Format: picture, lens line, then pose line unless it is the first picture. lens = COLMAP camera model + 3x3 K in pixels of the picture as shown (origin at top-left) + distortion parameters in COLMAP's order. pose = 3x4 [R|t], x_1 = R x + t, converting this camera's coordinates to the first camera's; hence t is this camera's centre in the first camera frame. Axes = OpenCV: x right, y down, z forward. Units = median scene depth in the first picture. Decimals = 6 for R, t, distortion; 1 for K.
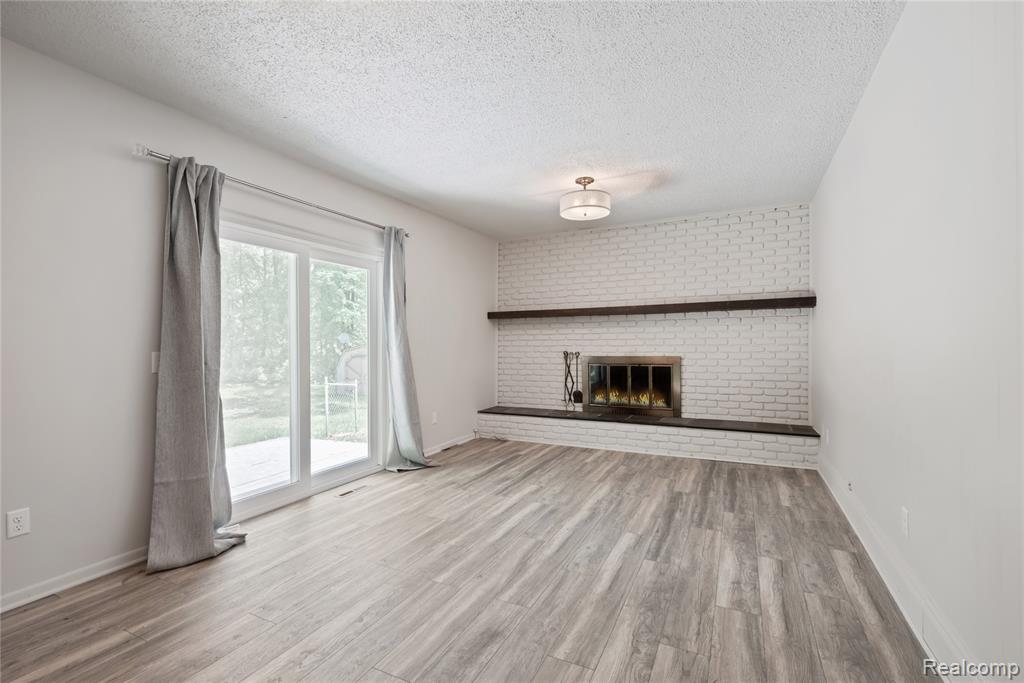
lens RADIAL K [[450.8, 0, 511.6], [0, 450.8, 334.6], [0, 0, 1]] dist [-0.000515, 0.000518]
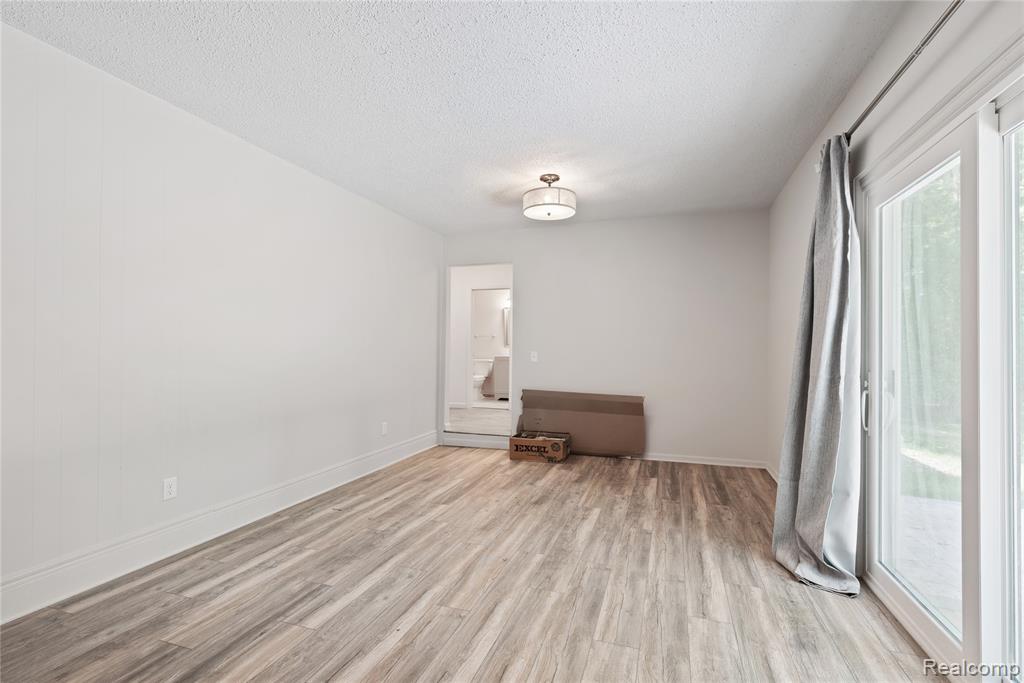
lens RADIAL K [[450.8, 0, 511.9], [0, 450.8, 349.9], [0, 0, 1]] dist [-0.000515, 0.000518]
pose [[-0.991475, 0.007204, -0.130095, 0.052836], [0.009461, 0.999815, -0.016740, 0.041588], [0.129951, -0.017828, -0.991360, 2.105170]]
